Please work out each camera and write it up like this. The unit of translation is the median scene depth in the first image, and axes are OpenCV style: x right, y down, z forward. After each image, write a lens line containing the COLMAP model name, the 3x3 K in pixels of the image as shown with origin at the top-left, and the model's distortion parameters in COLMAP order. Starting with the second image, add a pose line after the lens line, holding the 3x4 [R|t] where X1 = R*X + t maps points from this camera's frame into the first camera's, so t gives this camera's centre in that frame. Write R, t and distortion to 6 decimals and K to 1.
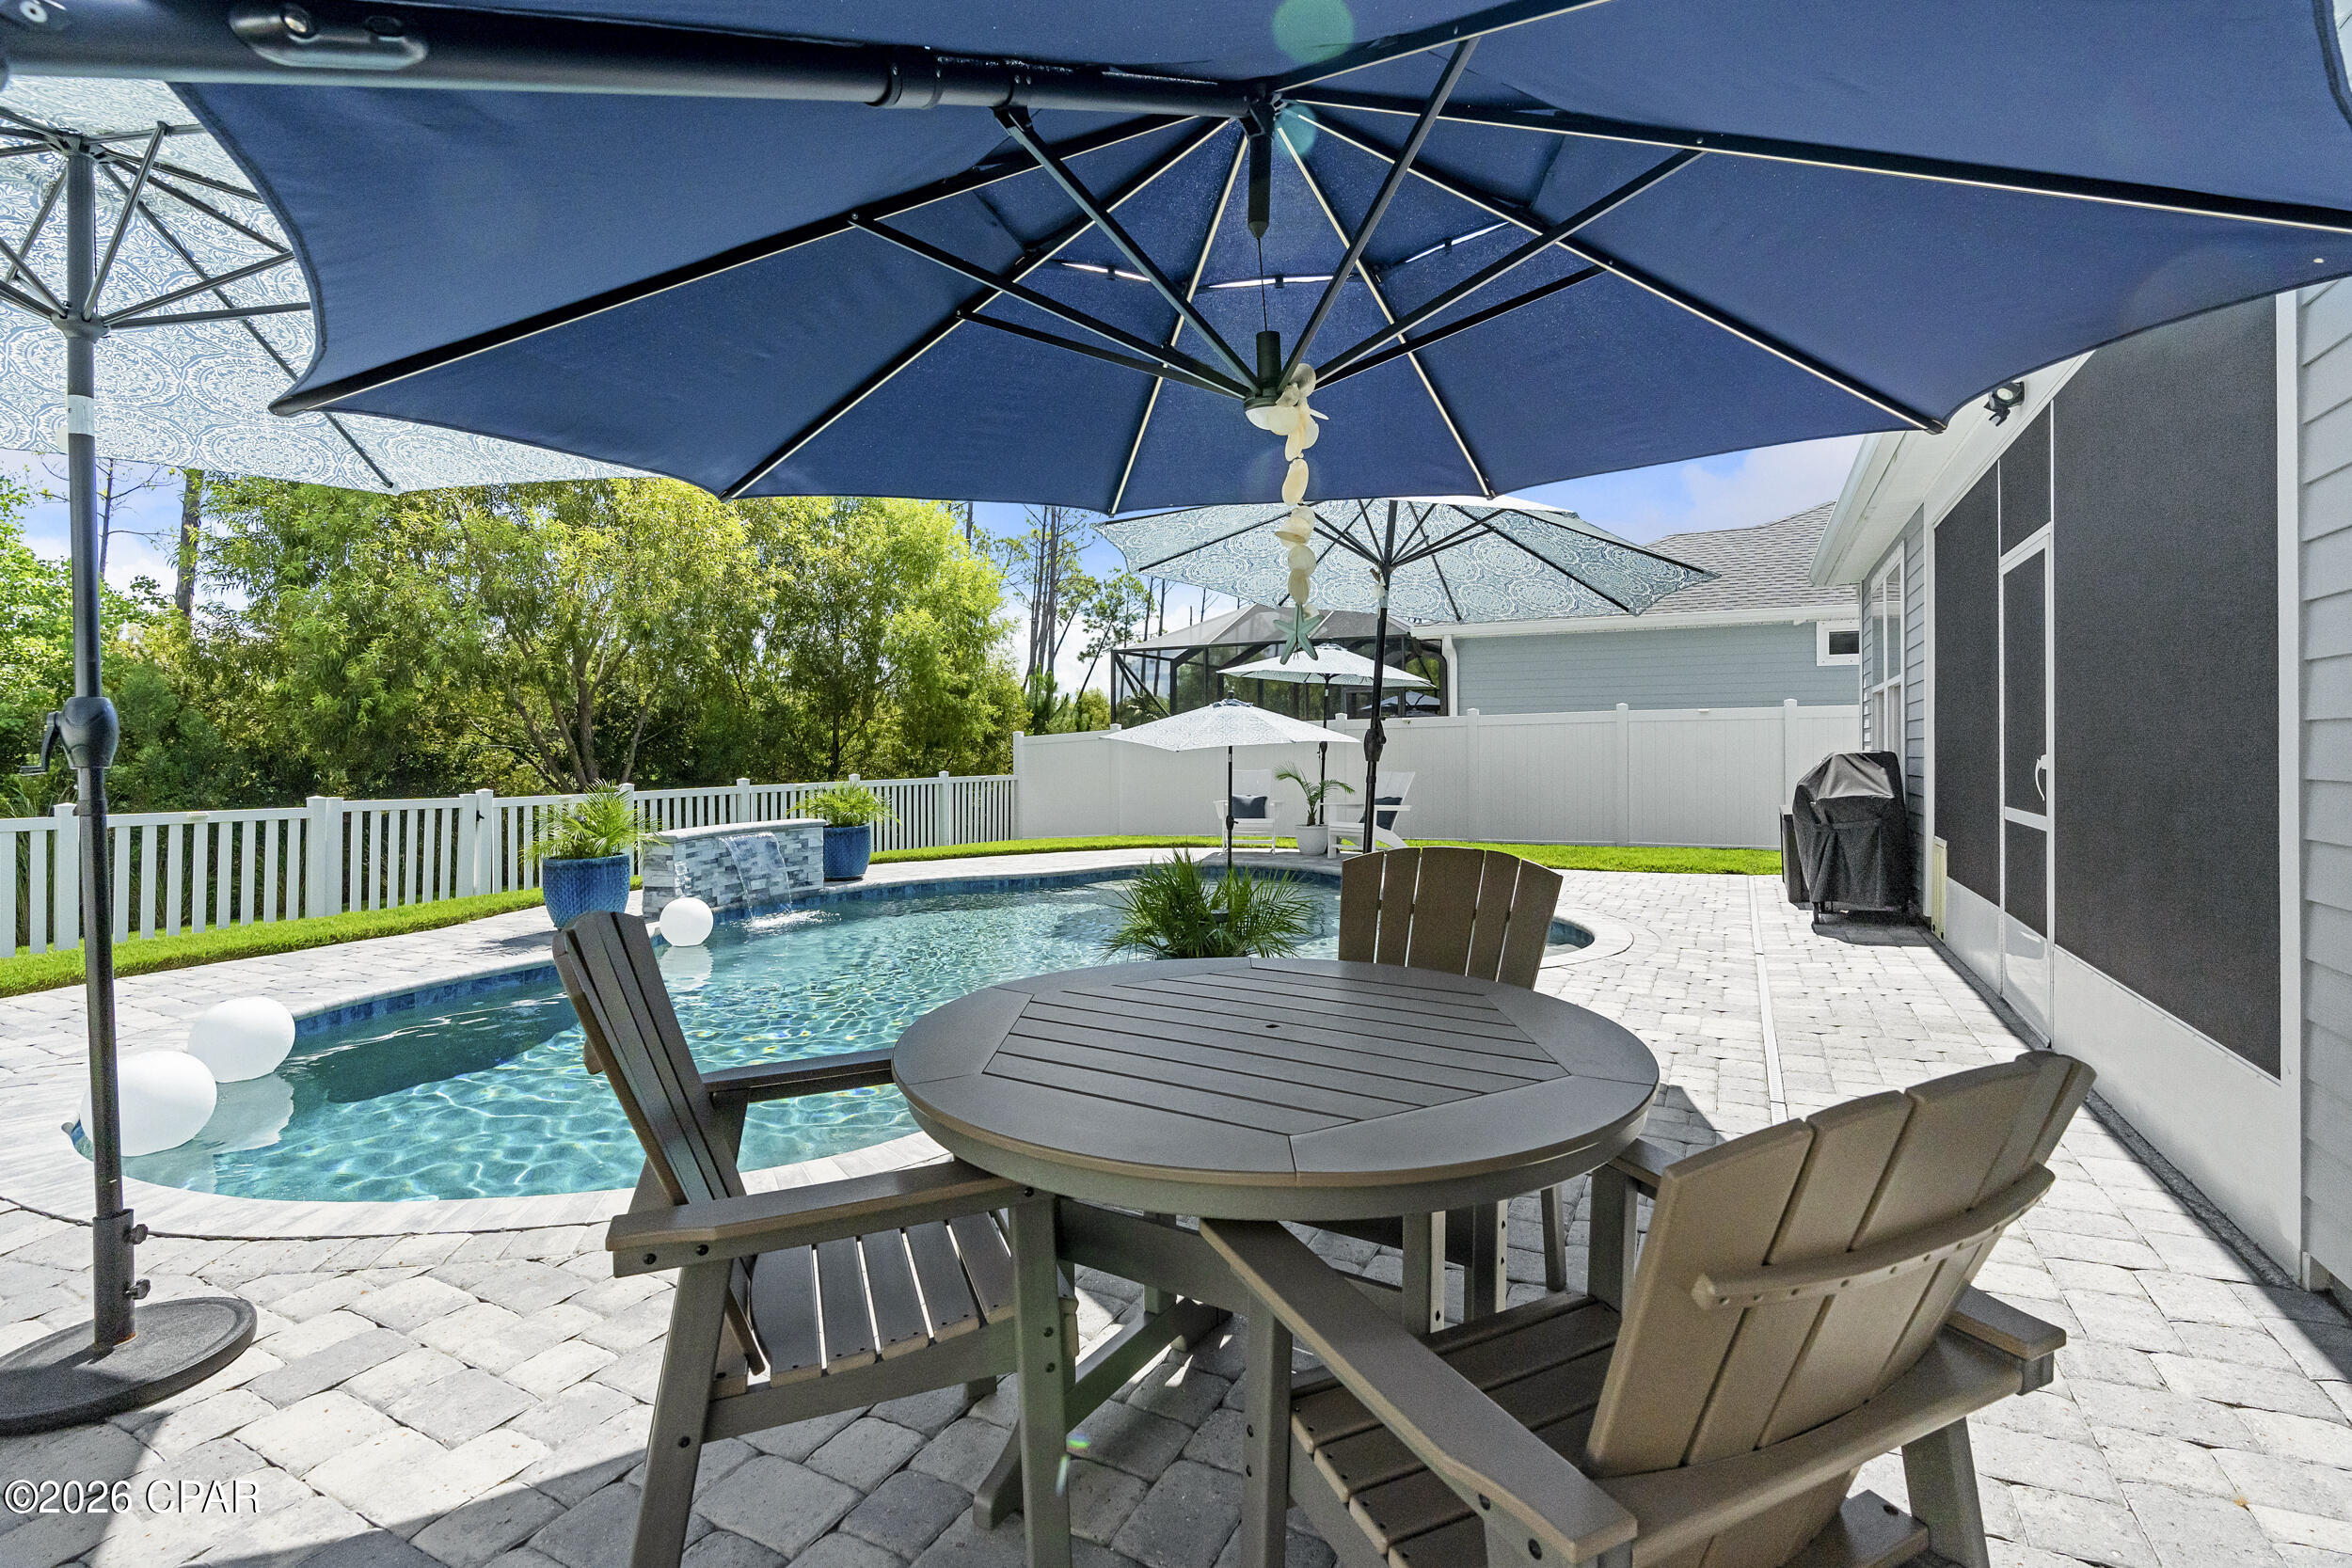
lens RADIAL K [[1088.6, 0, 1182.7], [0, 1088.6, 771.3], [0, 0, 1]] dist [0.003258, 0.000397]
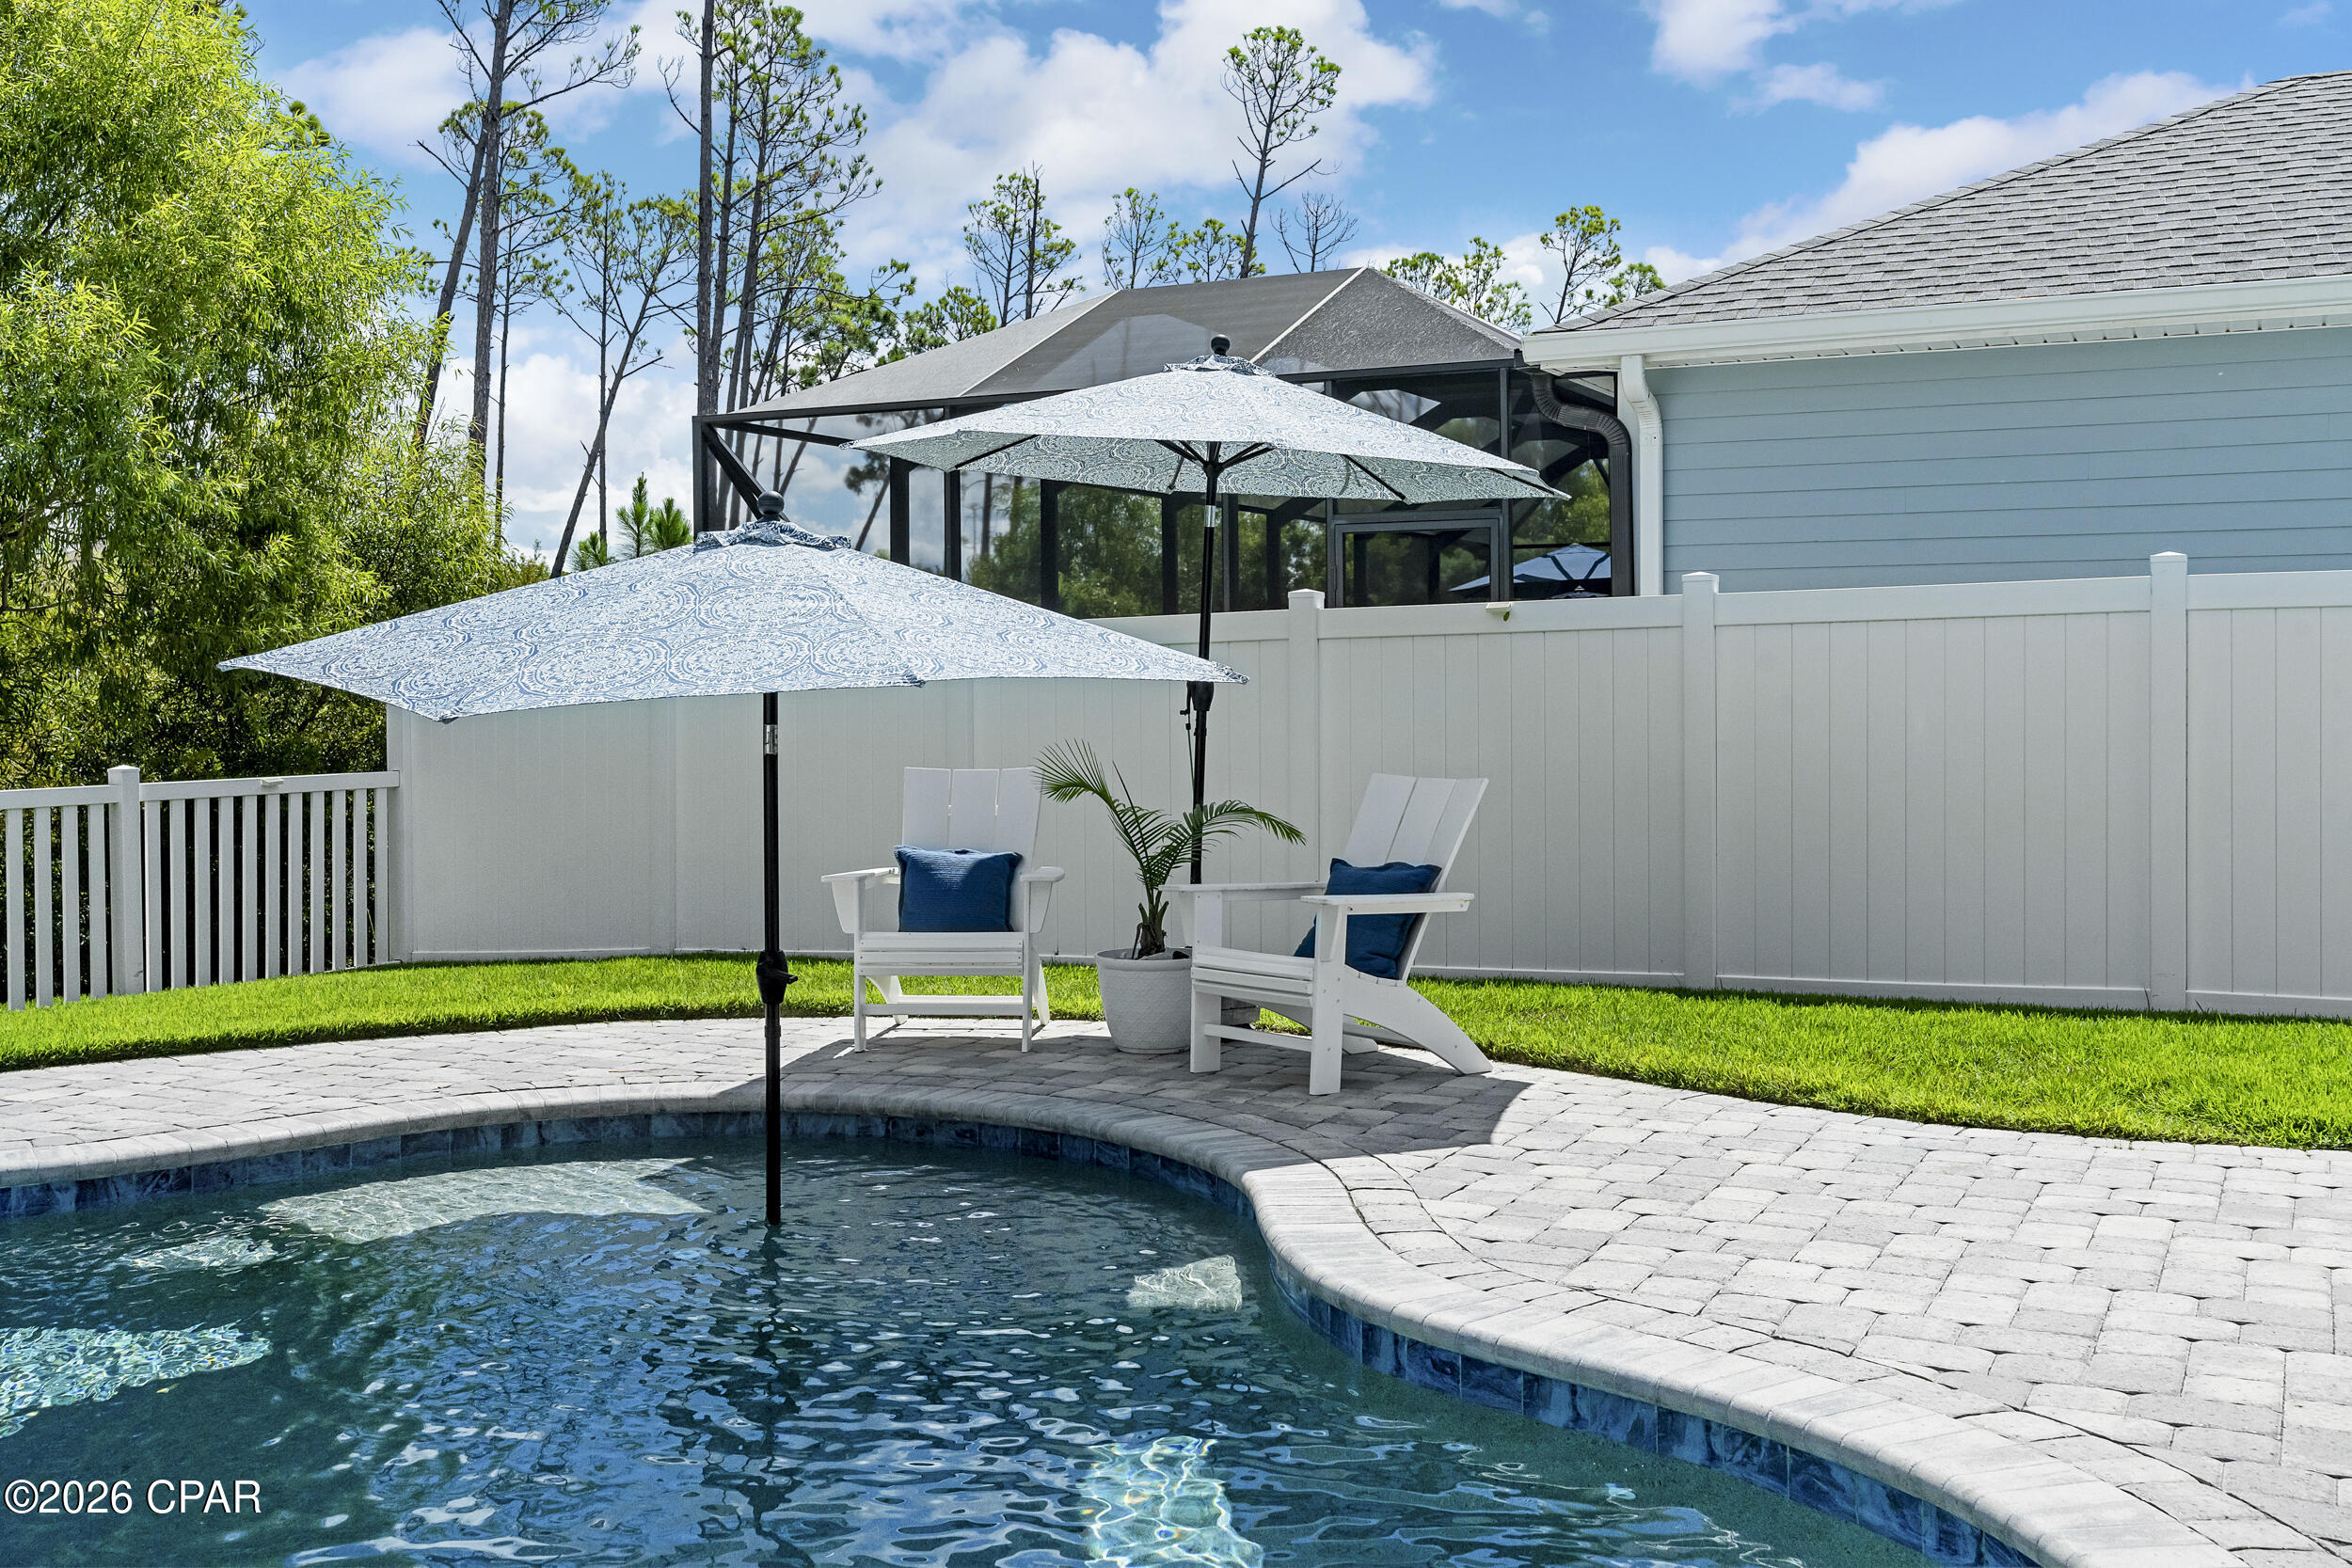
lens RADIAL K [[2373.8, 0, 1173.1], [0, 2373.8, 773.6], [0, 0, 1]] dist [0.001080, 0.000000]
pose [[0.999626, -0.005190, 0.026857, 0.103029], [0.004750, 0.999854, 0.016436, -0.010401], [-0.026938, -0.016303, 0.999504, 0.337119]]
